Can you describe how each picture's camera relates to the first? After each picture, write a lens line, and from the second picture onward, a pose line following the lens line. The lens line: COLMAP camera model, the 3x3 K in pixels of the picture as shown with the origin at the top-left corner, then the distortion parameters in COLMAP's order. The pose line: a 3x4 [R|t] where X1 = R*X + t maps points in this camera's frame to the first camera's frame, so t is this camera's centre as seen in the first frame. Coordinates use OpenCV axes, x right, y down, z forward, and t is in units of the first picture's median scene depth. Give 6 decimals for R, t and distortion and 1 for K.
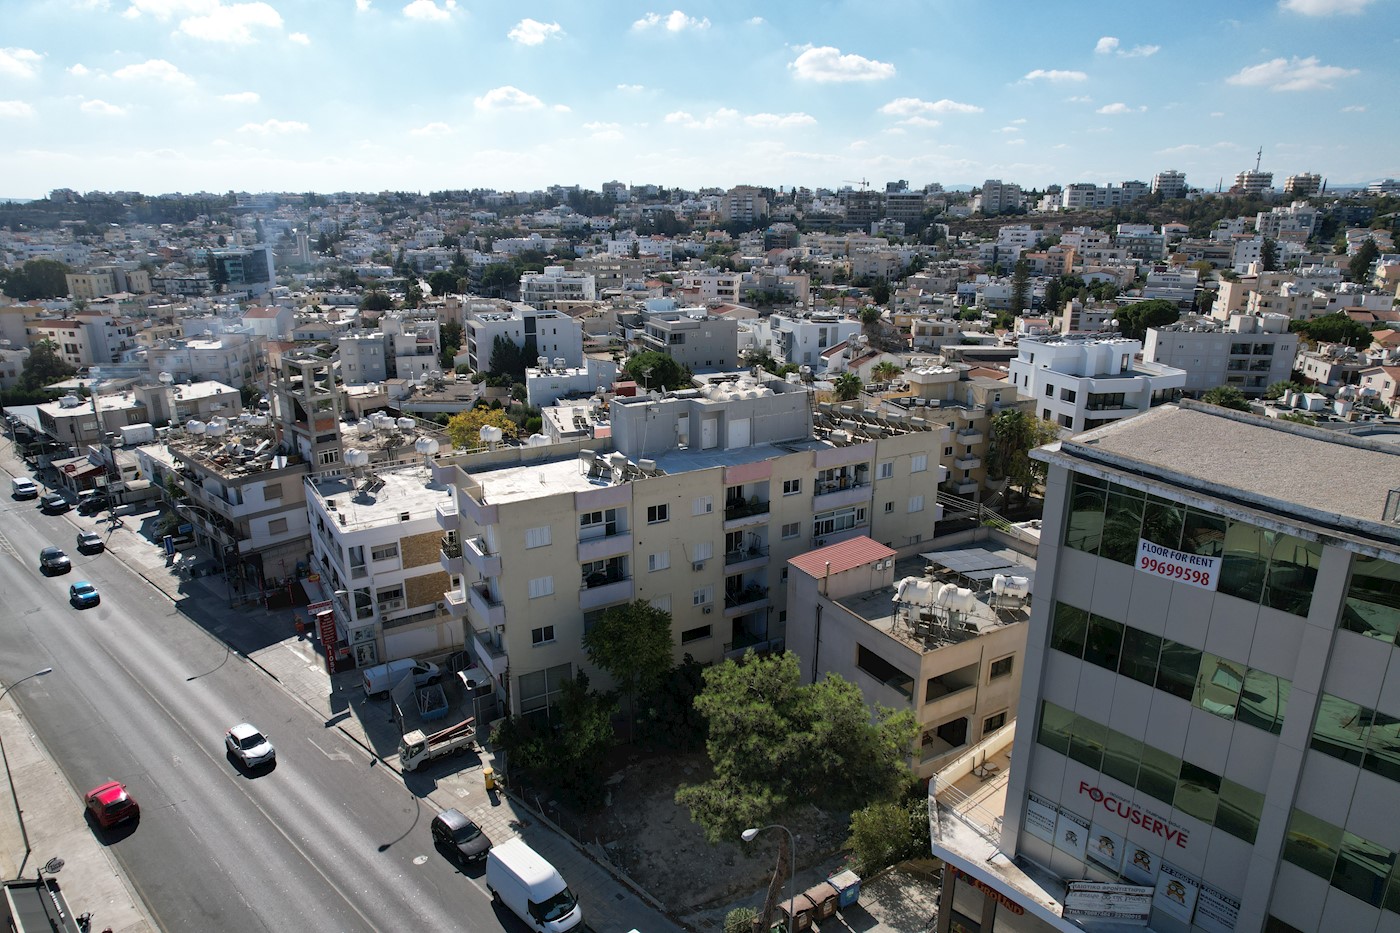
lens RADIAL K [[895.8, 0, 700.0], [0, 895.8, 466.5], [0, 0, 1]] dist [-0.072883, 0.069168]
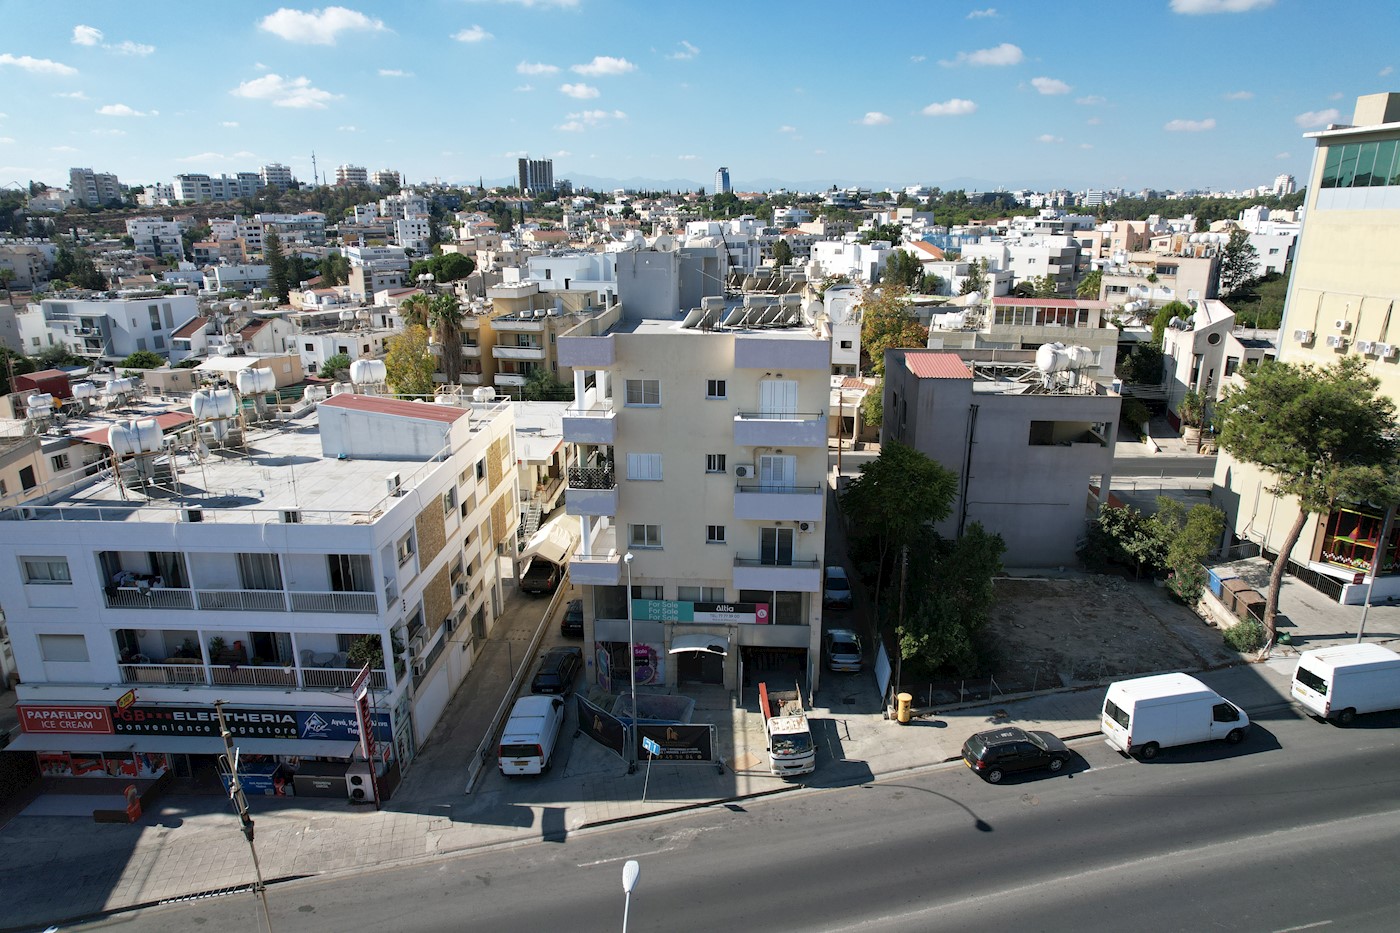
lens RADIAL K [[895.8, 0, 700.0], [0, 895.8, 466.5], [0, 0, 1]] dist [-0.072883, 0.069168]
pose [[0.538225, -0.234577, 0.809498, -0.130666], [0.249060, 0.961858, 0.113131, 0.005464], [-0.805160, 0.140724, 0.576120, 0.099700]]
